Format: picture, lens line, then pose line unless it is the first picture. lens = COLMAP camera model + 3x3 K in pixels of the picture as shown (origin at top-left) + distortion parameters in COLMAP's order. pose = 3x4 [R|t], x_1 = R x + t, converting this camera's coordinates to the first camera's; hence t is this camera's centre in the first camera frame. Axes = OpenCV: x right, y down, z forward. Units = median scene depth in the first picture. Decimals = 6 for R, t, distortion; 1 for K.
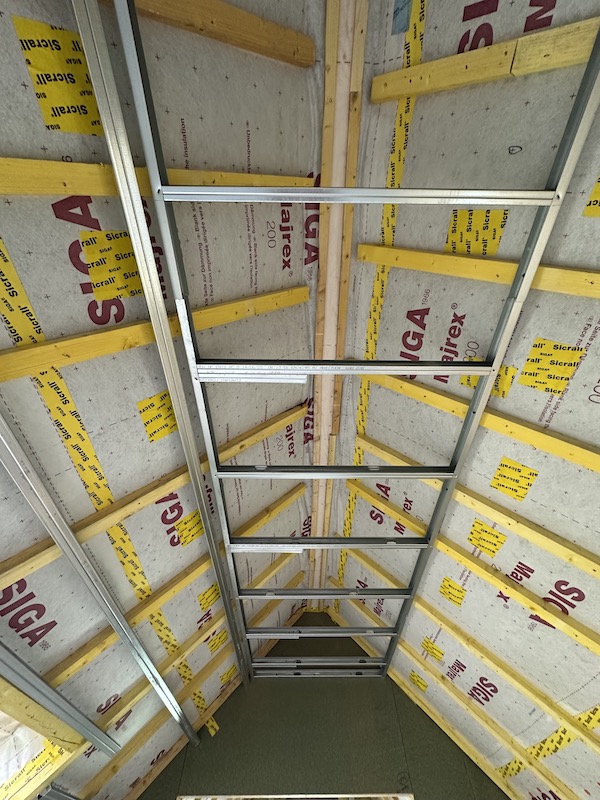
lens RADIAL K [[319.4, 0, 300.0], [0, 319.4, 400.0], [0, 0, 1]] dist [-0.001868, -0.000141]
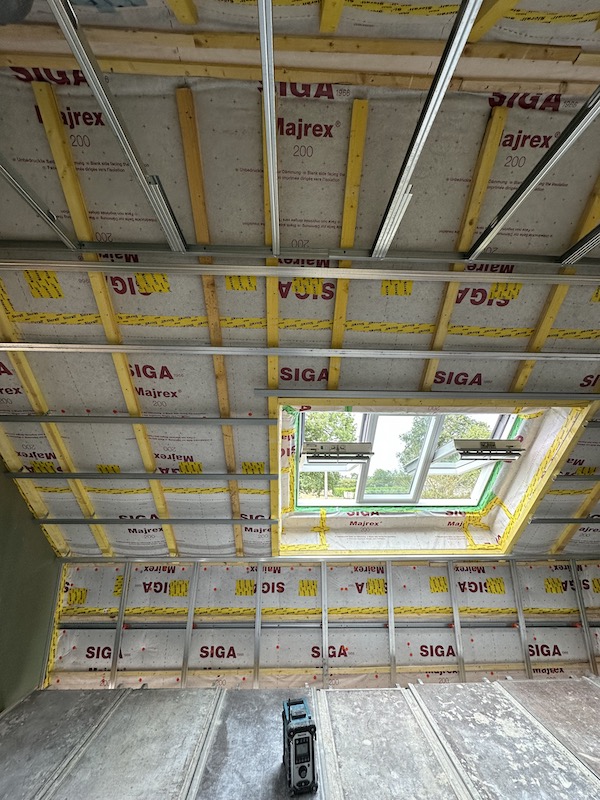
lens RADIAL K [[319.4, 0, 300.0], [0, 319.4, 400.0], [0, 0, 1]] dist [-0.001868, -0.000141]
pose [[0.030376, -0.242749, -0.969613, 0.969670], [0.844243, 0.525549, -0.105126, 0.117642], [0.535099, -0.815396, 0.220903, -0.066933]]
